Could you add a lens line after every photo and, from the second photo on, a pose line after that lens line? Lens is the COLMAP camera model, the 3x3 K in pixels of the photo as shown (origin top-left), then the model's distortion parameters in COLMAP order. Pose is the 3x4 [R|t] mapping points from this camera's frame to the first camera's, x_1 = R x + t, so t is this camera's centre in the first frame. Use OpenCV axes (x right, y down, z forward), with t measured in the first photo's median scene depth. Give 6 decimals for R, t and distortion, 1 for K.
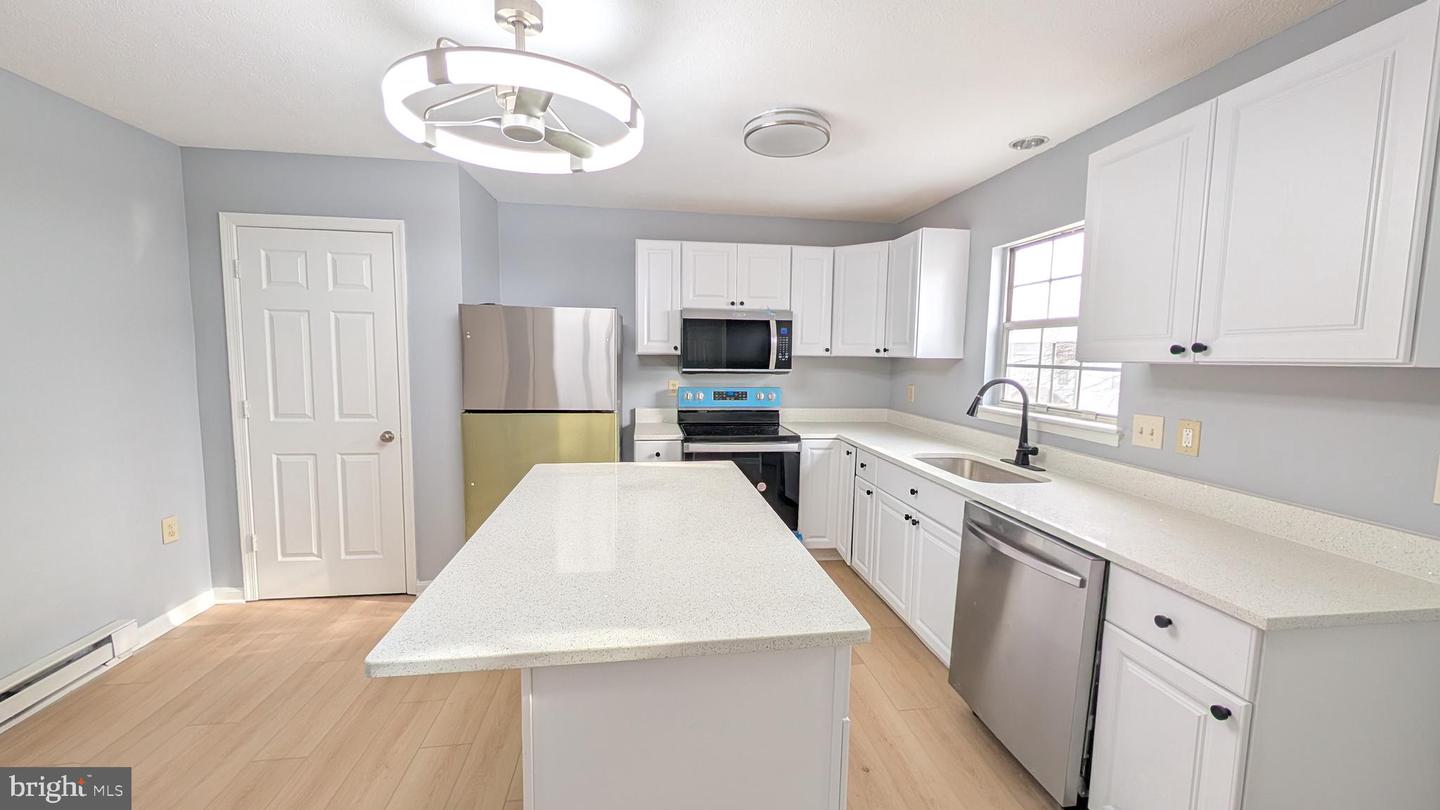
lens RADIAL K [[544.4, 0, 722.9], [0, 544.4, 404.5], [0, 0, 1]] dist [0.000076, 0.000150]
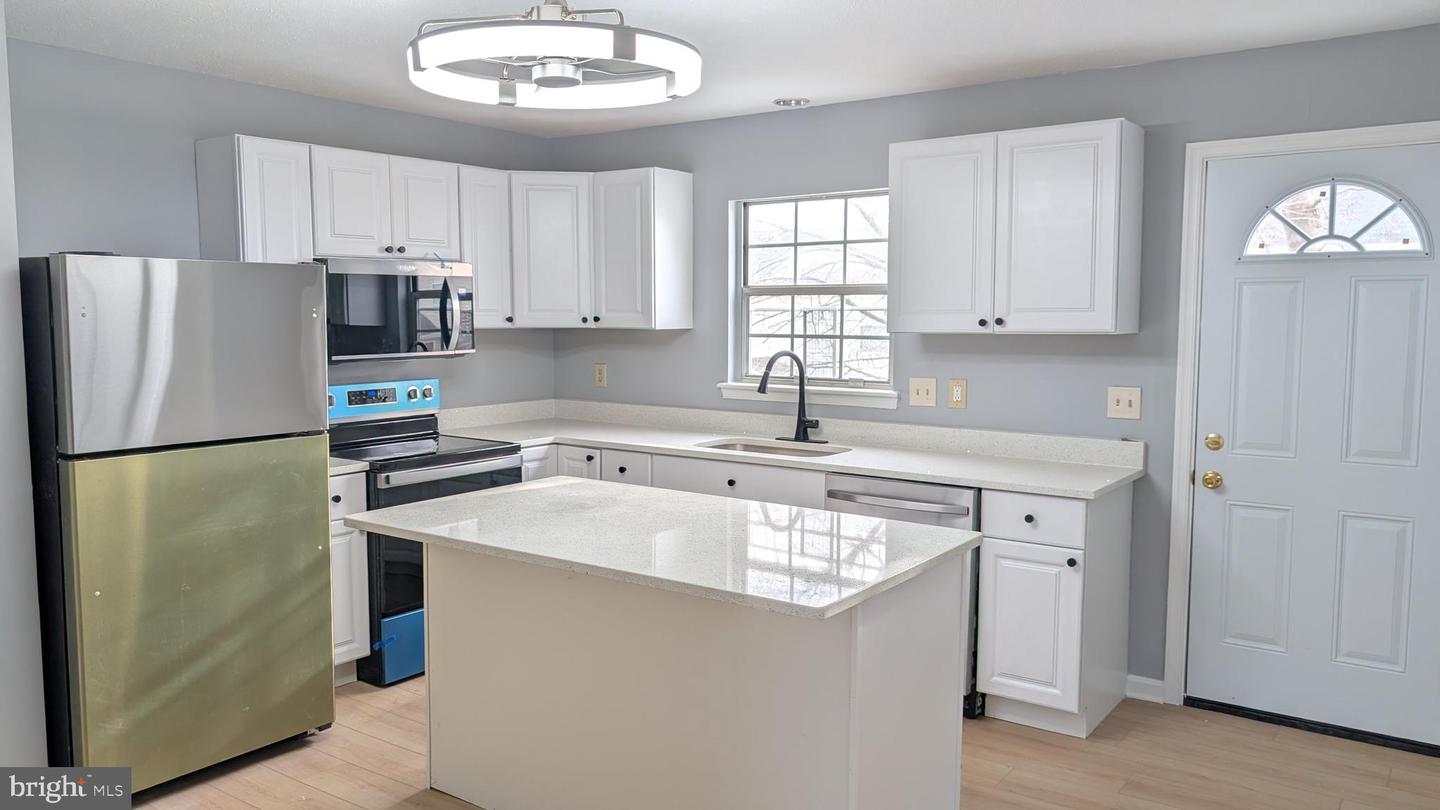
lens RADIAL K [[1050.6, 0, 716.5], [0, 1050.6, 406.5], [0, 0, 1]] dist [0.040142, -0.061034]
pose [[0.695394, -0.081795, 0.713958, -0.687904], [0.078540, 0.996200, 0.037633, -0.023321], [-0.714324, 0.029905, 0.699176, -0.138610]]
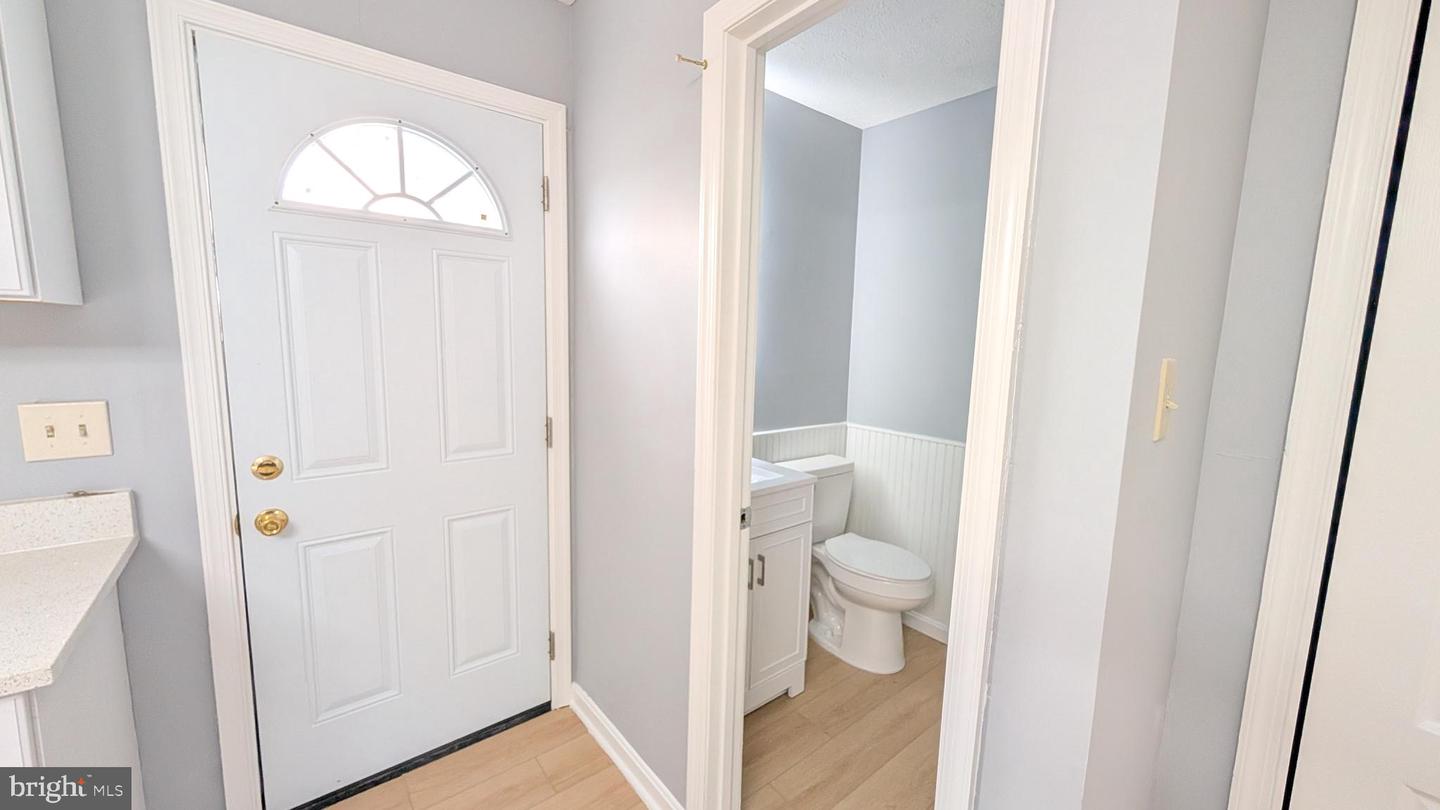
lens RADIAL K [[544.4, 0, 722.9], [0, 544.4, 404.5], [0, 0, 1]] dist [0.000076, 0.000150]
pose [[-0.520333, -0.139910, 0.842424, 0.007466], [0.043409, 0.980879, 0.189717, -0.009607], [-0.852859, 0.135285, -0.504310, 0.197251]]
